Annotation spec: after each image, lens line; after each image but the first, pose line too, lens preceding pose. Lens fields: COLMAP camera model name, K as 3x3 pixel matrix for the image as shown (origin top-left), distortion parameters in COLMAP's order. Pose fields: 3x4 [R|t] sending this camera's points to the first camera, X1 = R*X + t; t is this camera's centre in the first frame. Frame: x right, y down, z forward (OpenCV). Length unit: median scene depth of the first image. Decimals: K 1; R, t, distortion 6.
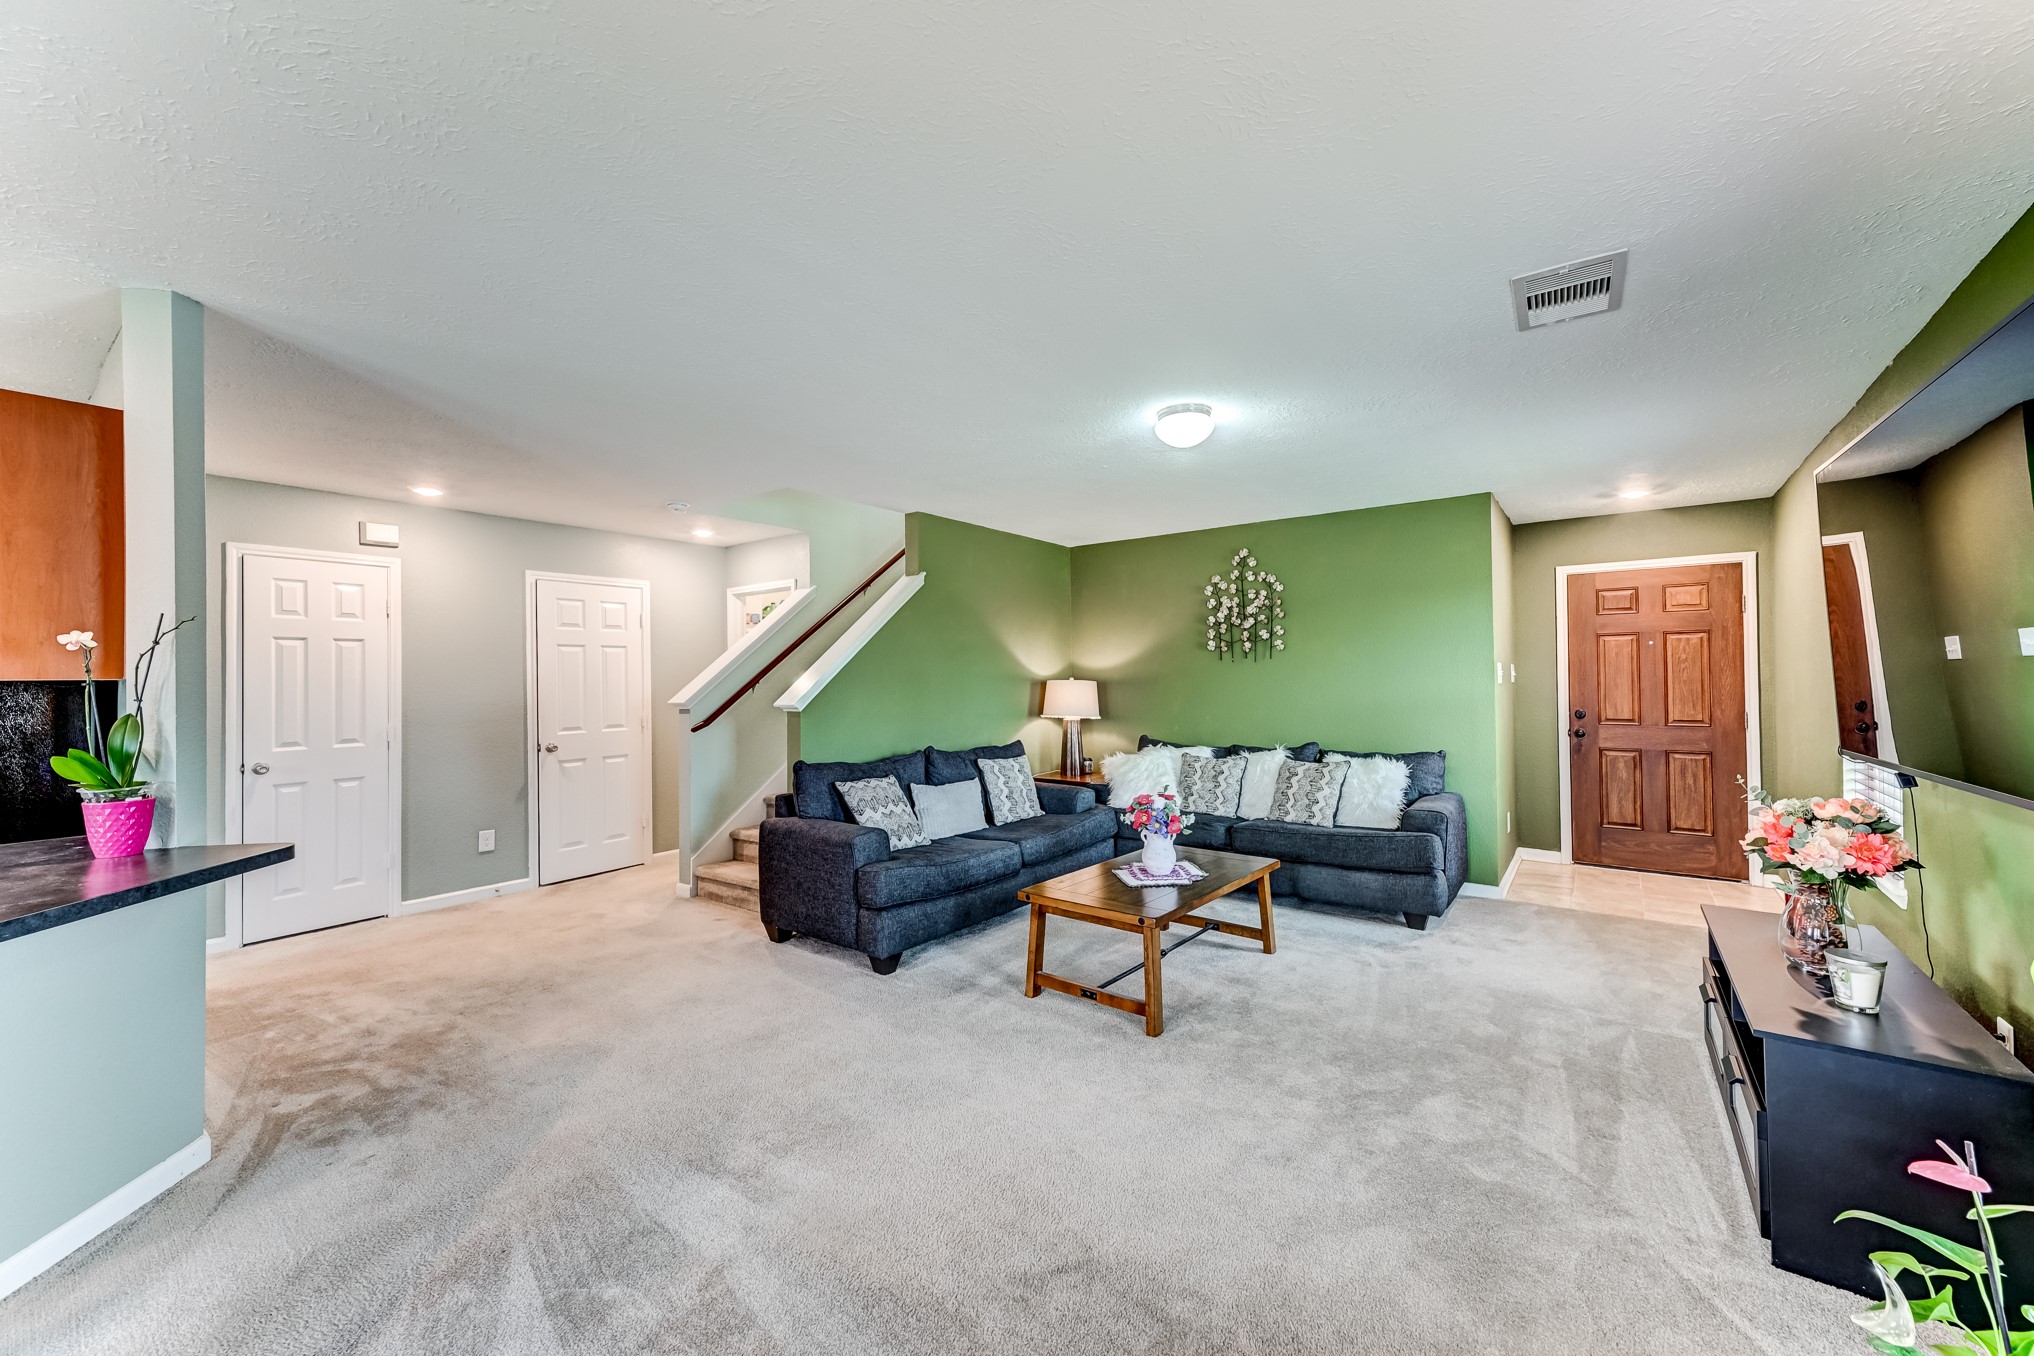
lens RADIAL K [[789.1, 0, 1016.1], [0, 789.1, 670.5], [0, 0, 1]] dist [0.008333, 0.001058]
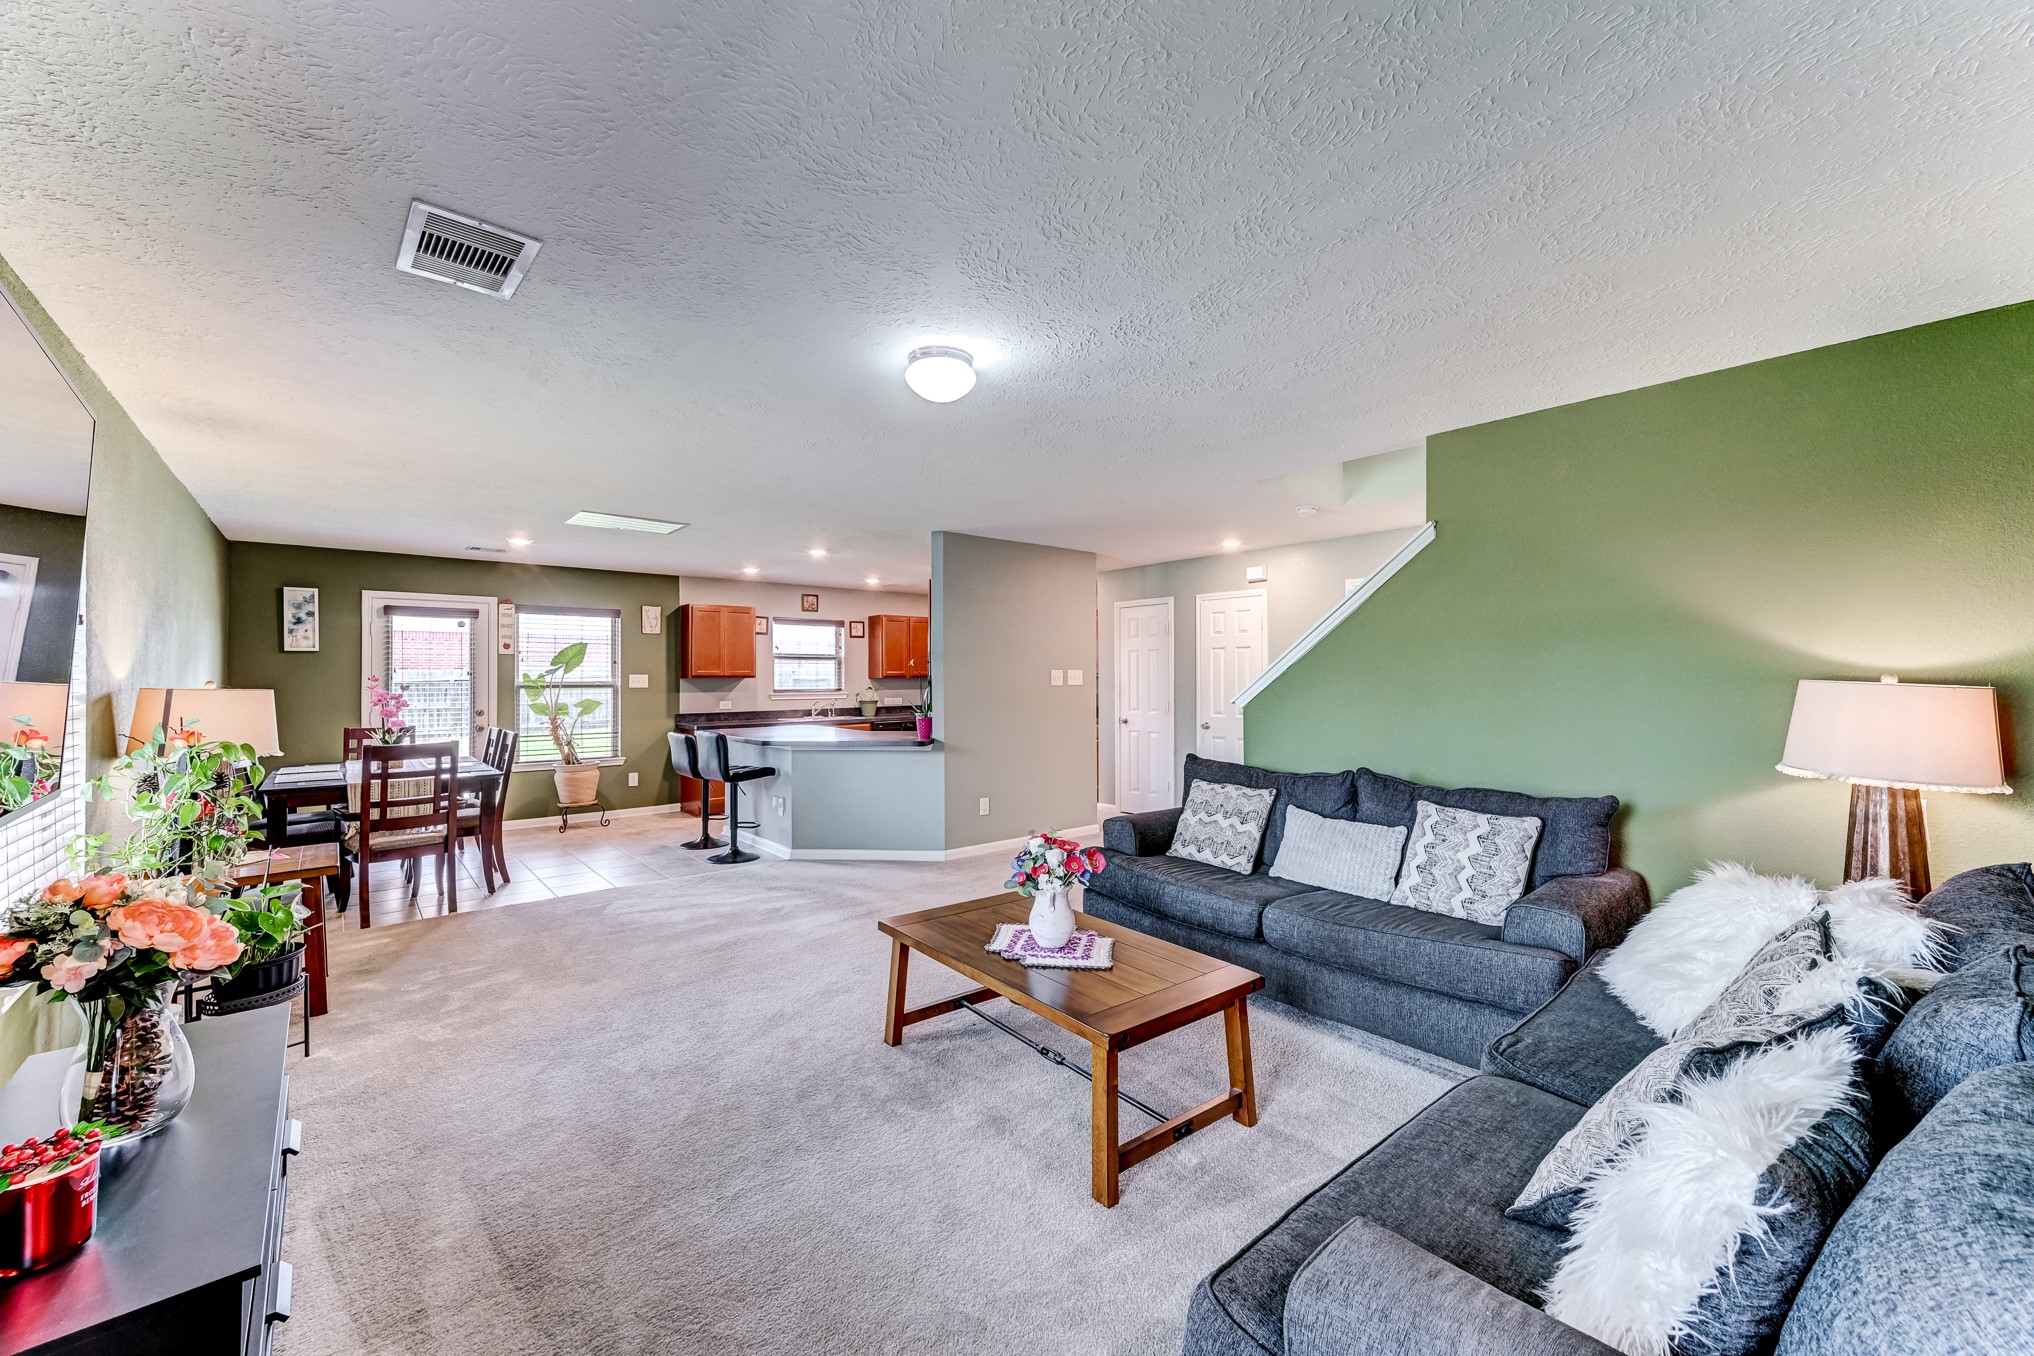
lens RADIAL K [[789.1, 0, 1018.8], [0, 789.1, 670.6], [0, 0, 1]] dist [0.008333, 0.001058]
pose [[-0.215226, -0.002298, -0.976562, 0.642053], [0.014104, 0.999886, -0.005461, 0.005036], [0.976462, -0.014949, -0.215169, 0.803757]]
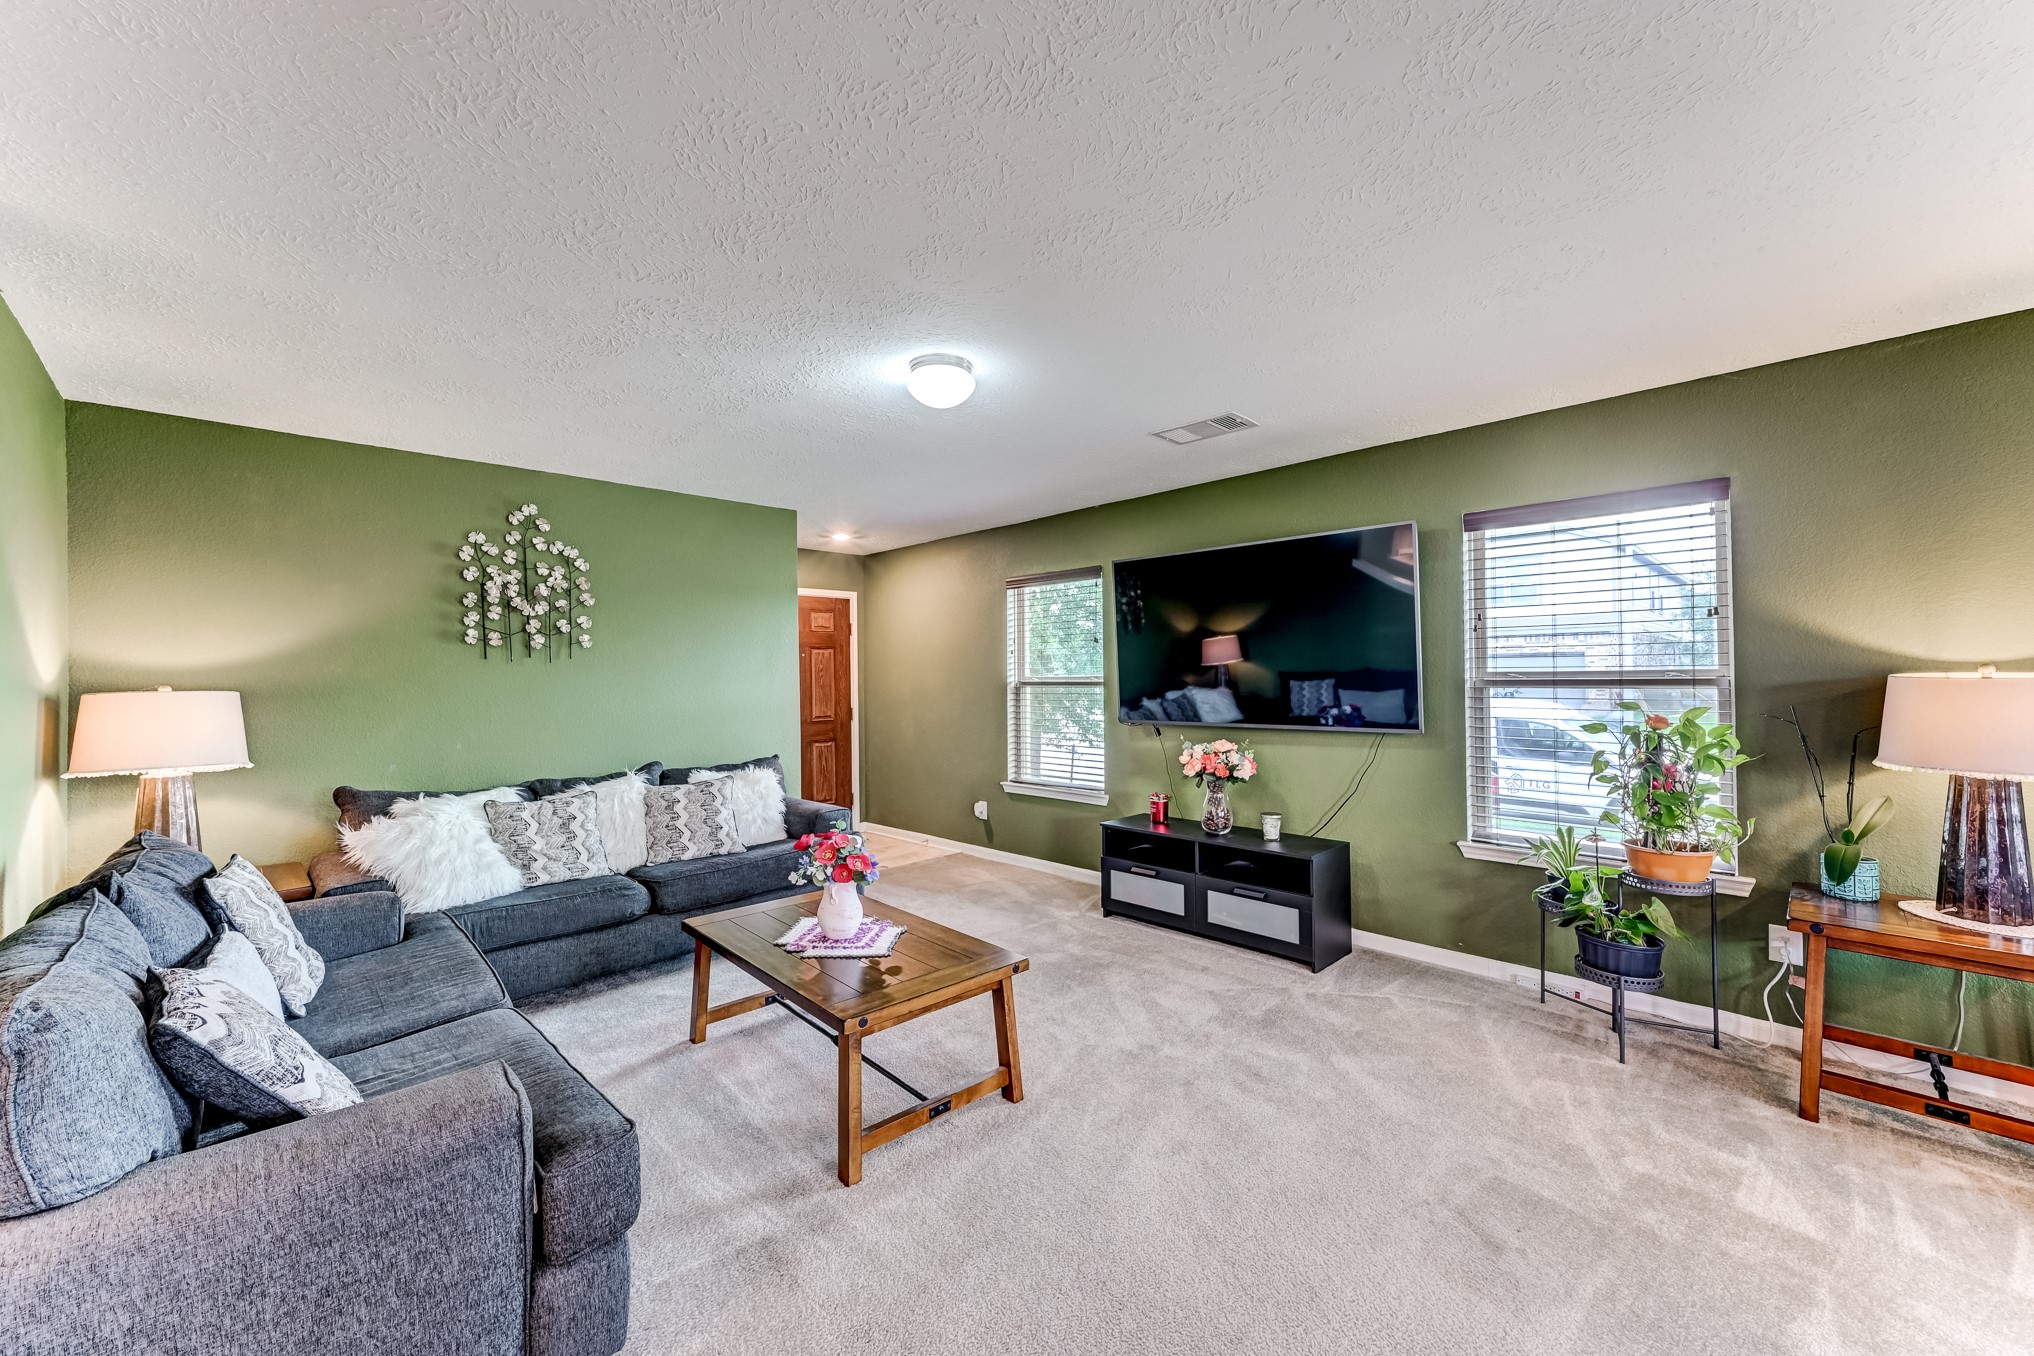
lens RADIAL K [[789.1, 0, 1014.3], [0, 789.1, 667.5], [0, 0, 1]] dist [0.008333, 0.001058]
pose [[0.149923, 0.020257, 0.988490, -0.390186], [0.003244, 0.999775, -0.020980, 0.011249], [-0.988692, 0.006352, 0.149823, 0.511092]]
